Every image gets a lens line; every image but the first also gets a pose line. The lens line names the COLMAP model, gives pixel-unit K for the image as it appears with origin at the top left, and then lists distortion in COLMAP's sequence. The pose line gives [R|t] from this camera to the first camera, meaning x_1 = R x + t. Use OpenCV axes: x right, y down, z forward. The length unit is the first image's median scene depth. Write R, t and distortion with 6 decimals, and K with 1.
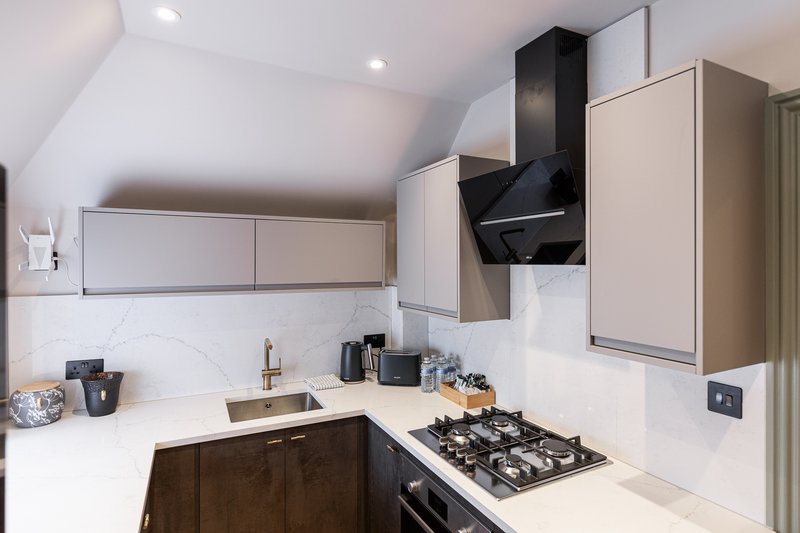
lens RADIAL K [[430.3, 0, 409.6], [0, 430.3, 261.6], [0, 0, 1]] dist [-0.002836, -0.003147]
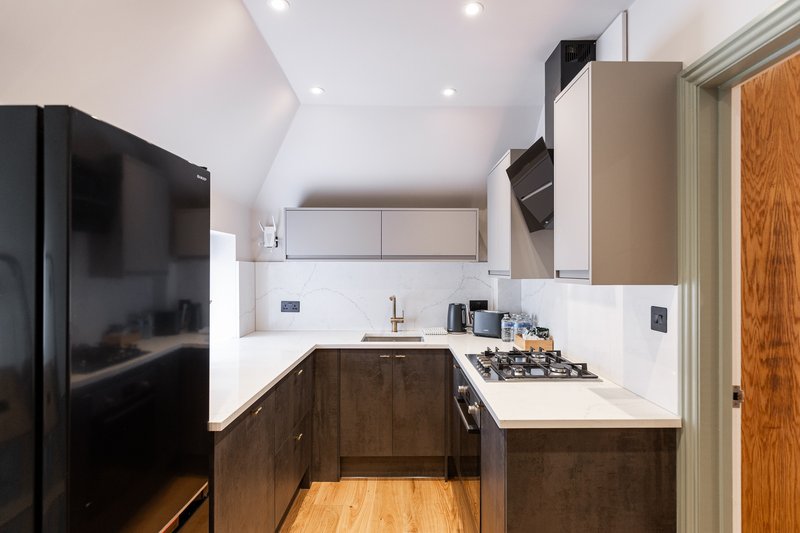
lens RADIAL K [[430.3, 0, 399.7], [0, 430.3, 268.0], [0, 0, 1]] dist [-0.002836, -0.003147]
pose [[0.885804, -0.001729, -0.464057, 0.408762], [0.000146, 0.999994, -0.003447, 0.111535], [0.464060, 0.002986, 0.885799, -0.290574]]
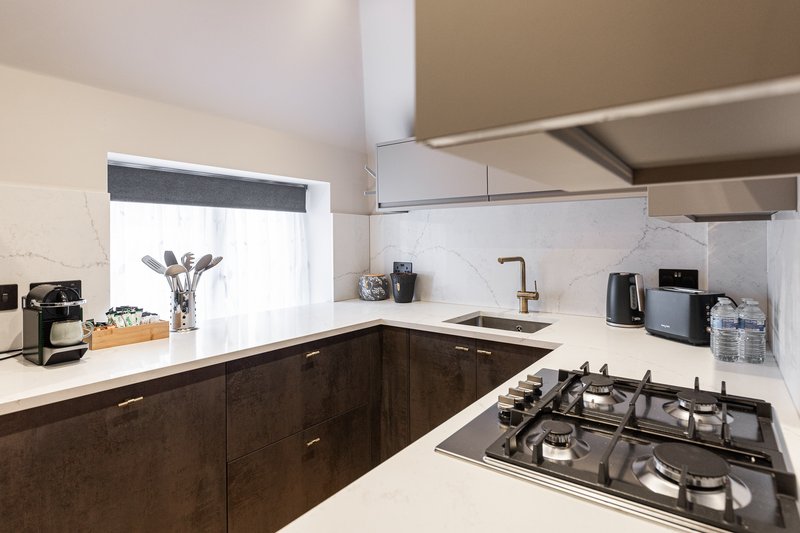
lens RADIAL K [[430.3, 0, 409.9], [0, 430.3, 242.2], [0, 0, 1]] dist [-0.002836, -0.003147]
pose [[0.435648, -0.000721, -0.900117, 0.477731], [0.005575, 0.999983, 0.001897, 0.171561], [0.900100, -0.005844, 0.435645, 0.456161]]
